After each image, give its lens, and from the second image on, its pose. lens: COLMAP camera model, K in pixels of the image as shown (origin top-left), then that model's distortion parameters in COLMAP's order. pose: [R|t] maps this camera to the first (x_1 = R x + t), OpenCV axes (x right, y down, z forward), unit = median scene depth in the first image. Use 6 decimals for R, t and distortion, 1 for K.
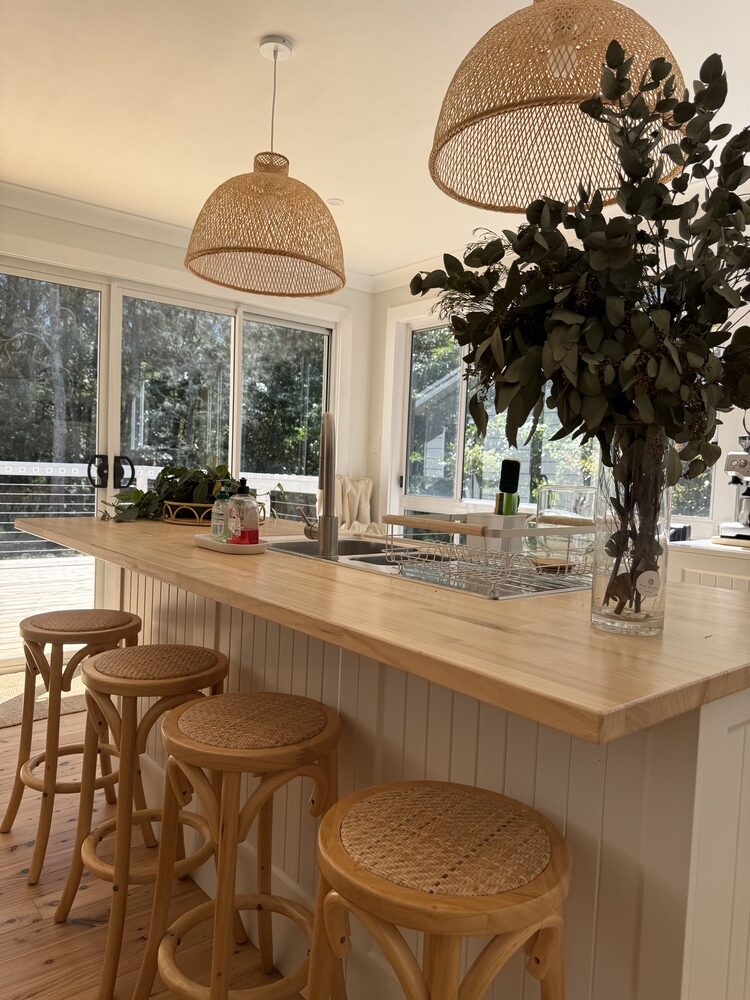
lens RADIAL K [[696.3, 0, 384.9], [0, 696.3, 497.9], [0, 0, 1]] dist [0.002607, -0.001289]
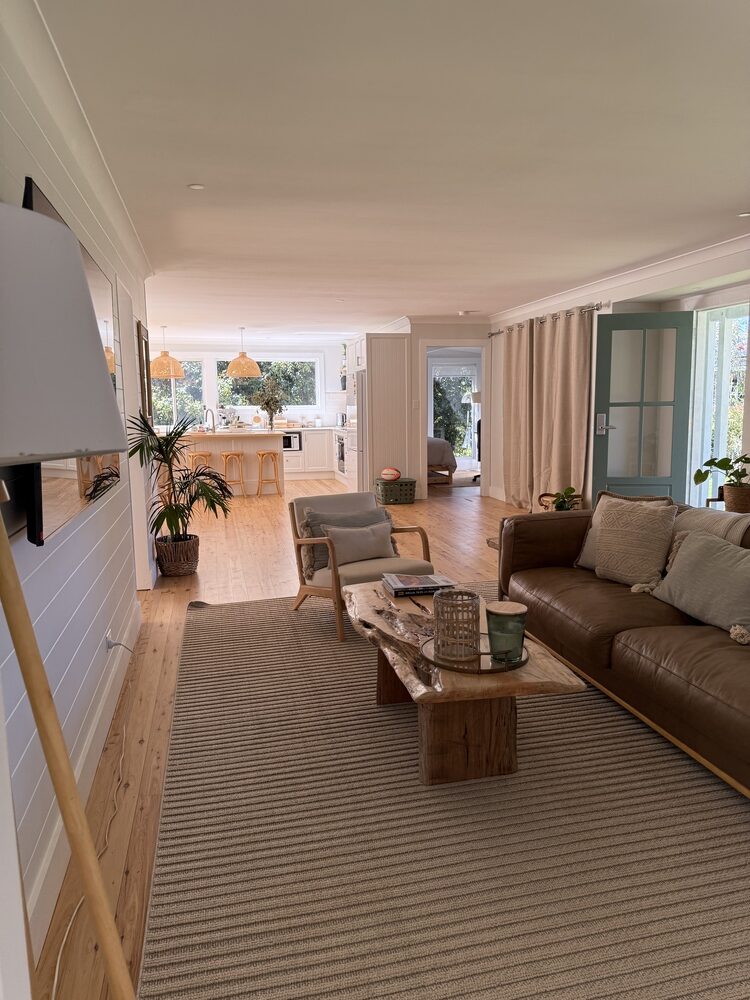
lens RADIAL K [[679.5, 0, 380.5], [0, 679.5, 498.9], [0, 0, 1]] dist [0.036314, -0.070469]
pose [[0.426907, -0.169314, 0.888303, -7.372155], [0.065670, 0.985526, 0.156285, -0.277288], [-0.901908, -0.008384, 0.431847, -4.394319]]
